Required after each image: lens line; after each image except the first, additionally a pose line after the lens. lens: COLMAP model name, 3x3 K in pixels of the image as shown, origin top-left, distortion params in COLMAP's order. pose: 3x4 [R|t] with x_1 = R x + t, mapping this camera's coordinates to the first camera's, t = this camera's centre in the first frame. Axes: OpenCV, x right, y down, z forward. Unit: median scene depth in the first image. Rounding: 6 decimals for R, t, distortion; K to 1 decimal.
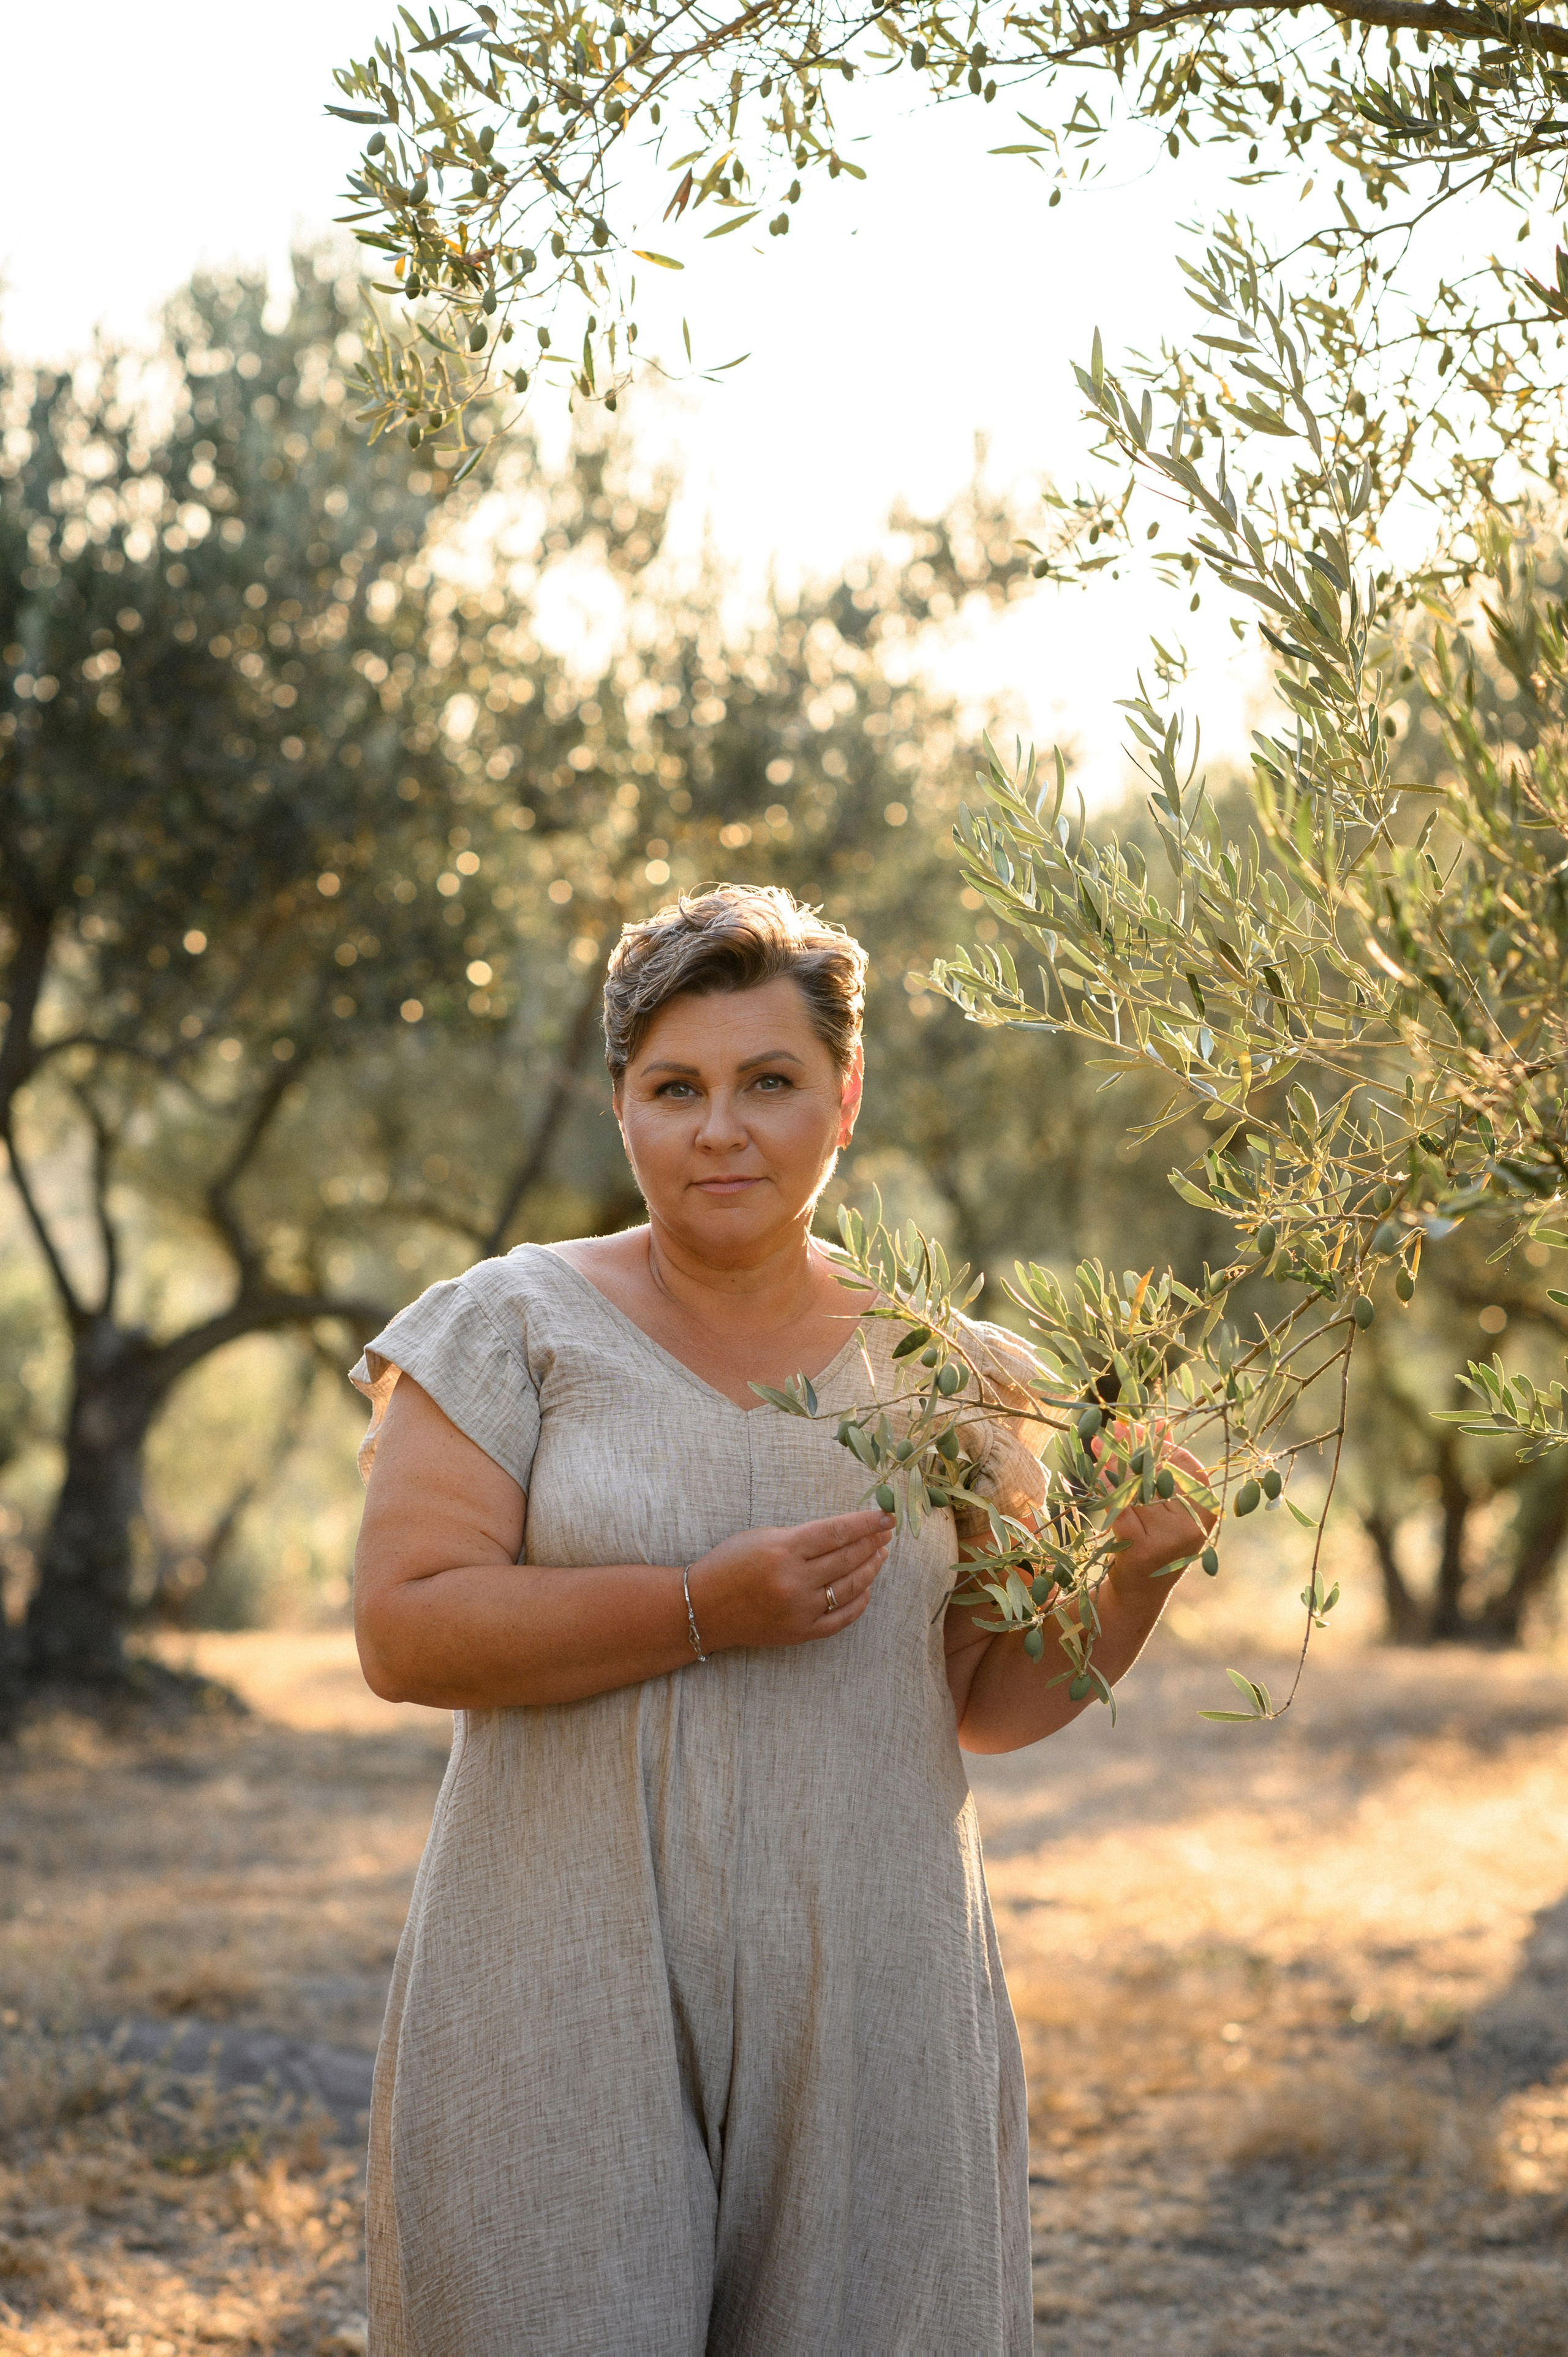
lens RADIAL K [[5843.6, 0, 778.3], [0, 5843.6, 1180.1], [0, 0, 1]] dist [0.057265, 0.000000]
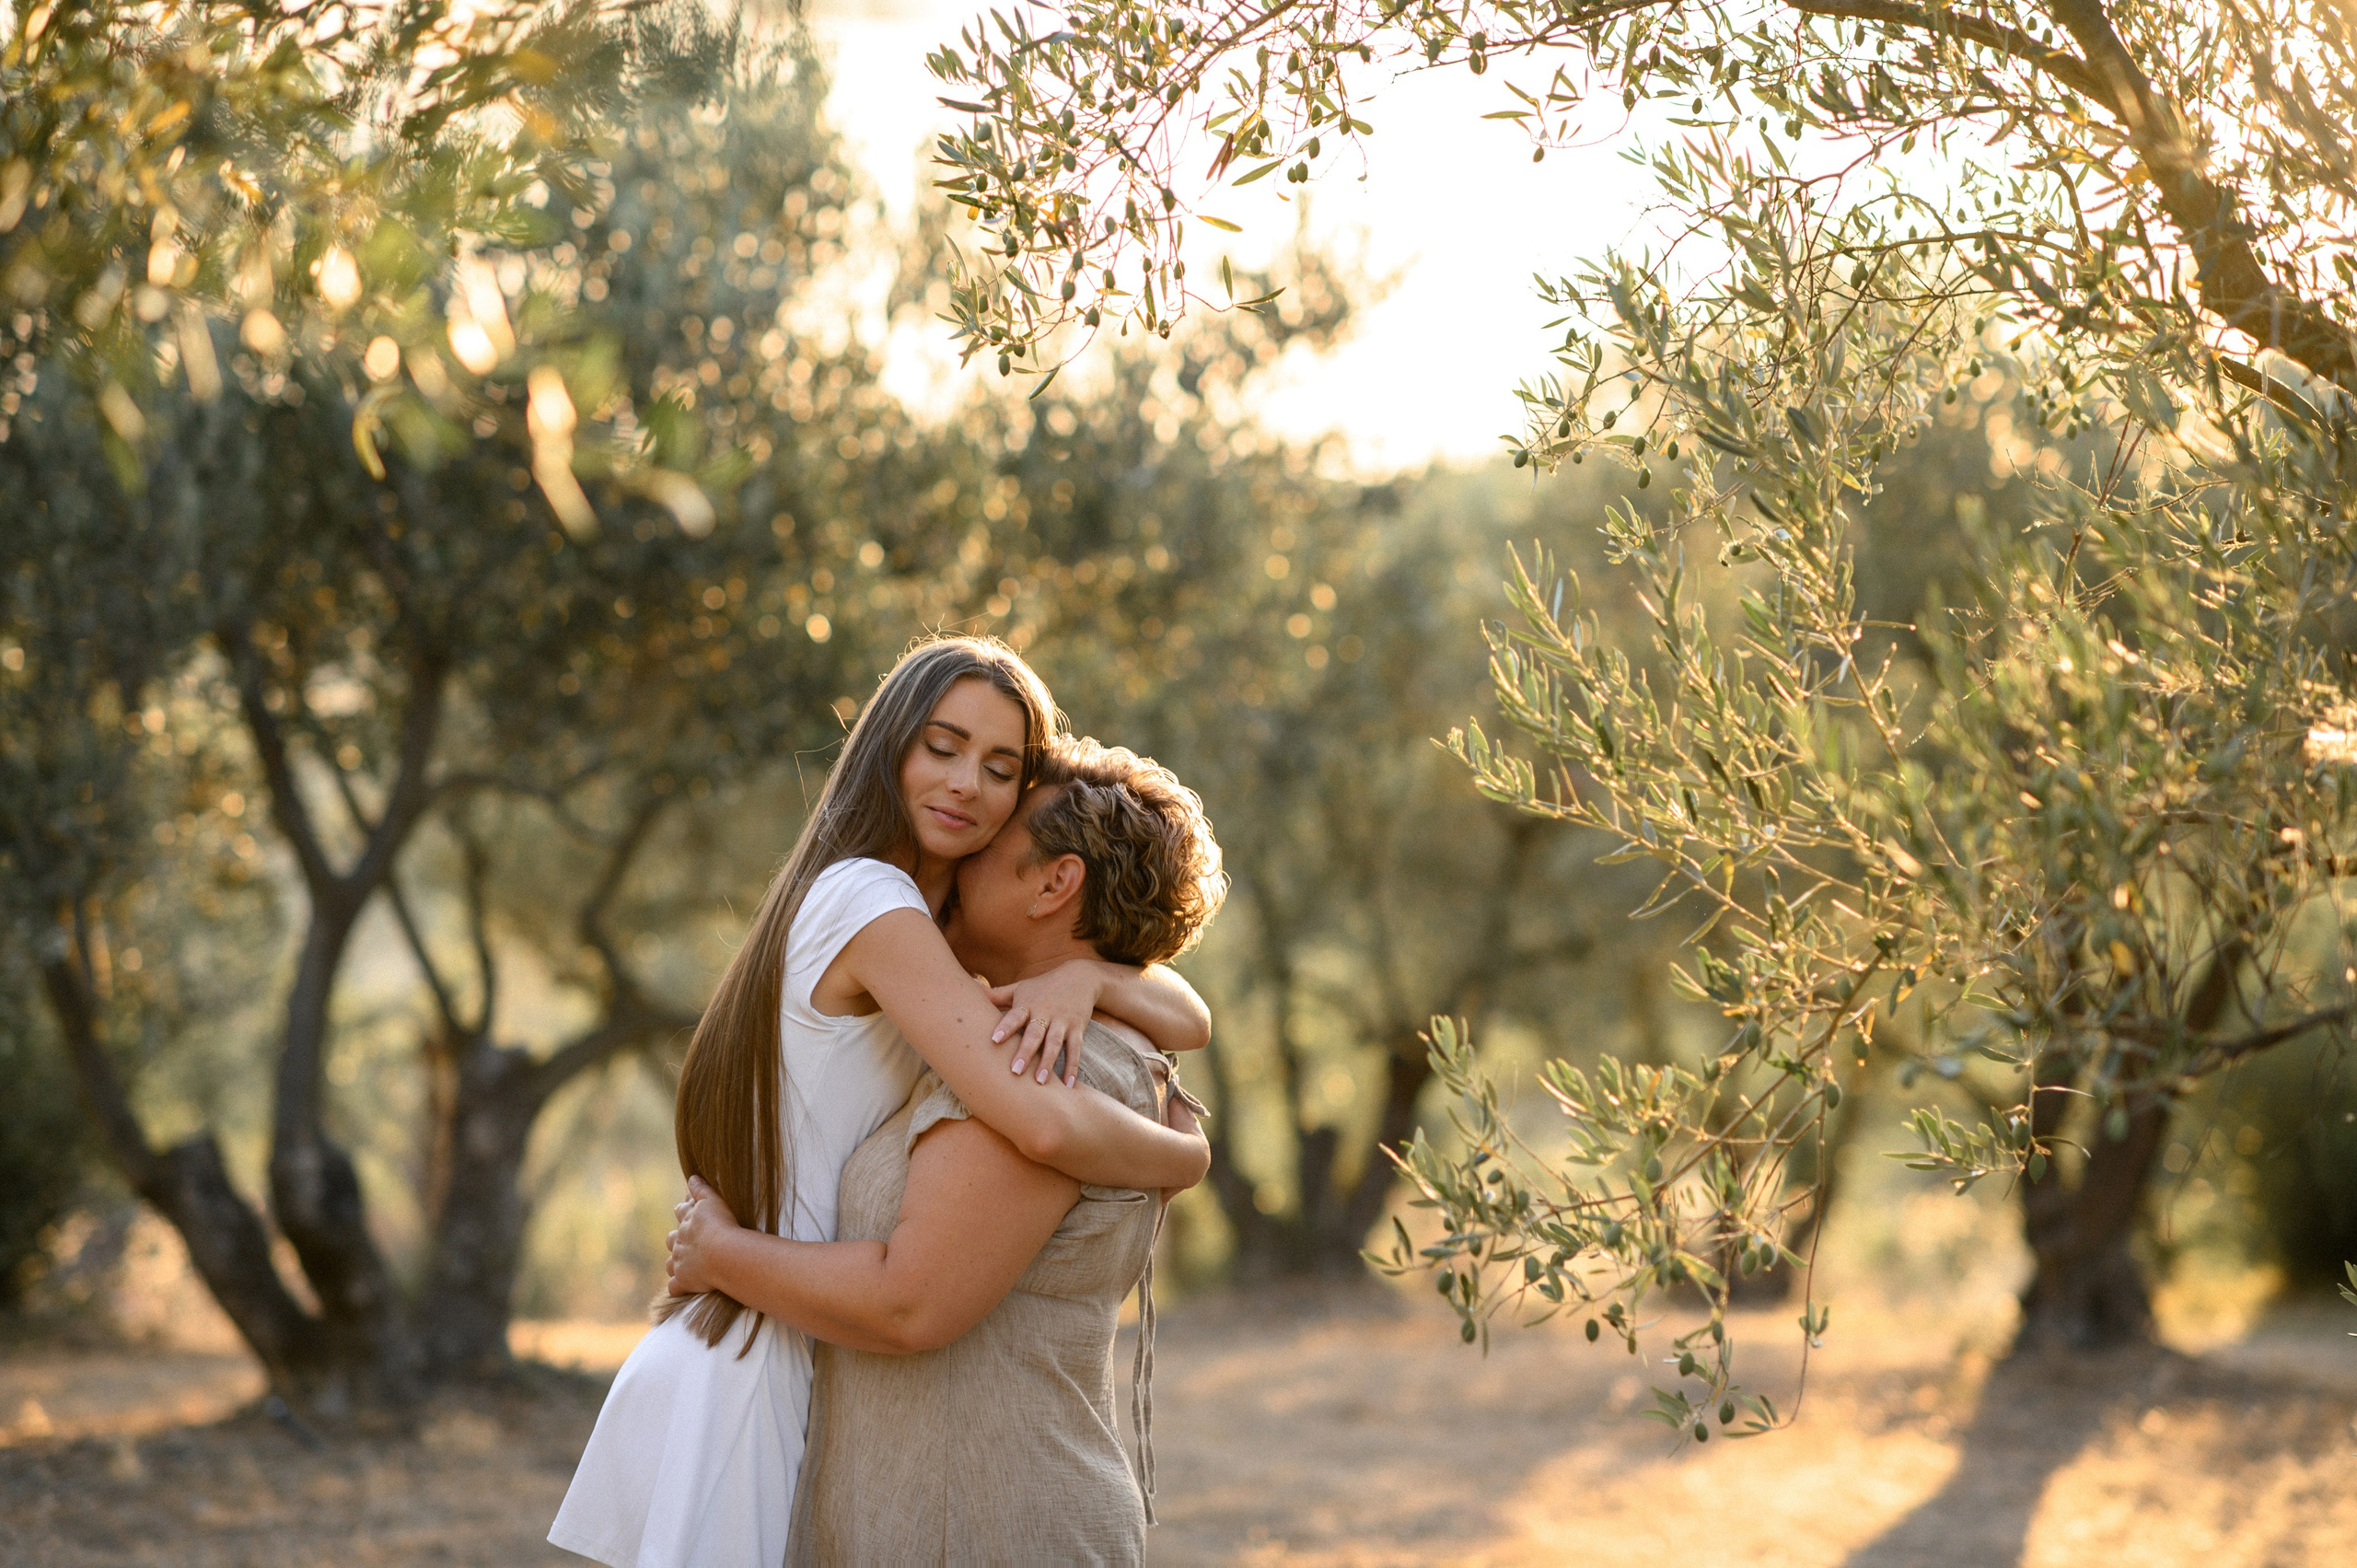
lens RADIAL K [[5843.8, 0, 1183.9], [0, 5843.8, 782.4], [0, 0, 1]] dist [0.057265, 0.000000]
pose [[0.999360, -0.016997, 0.031472, -0.061539], [0.017284, 0.999811, -0.008874, -0.030274], [-0.031315, 0.009412, 0.999465, -0.173581]]
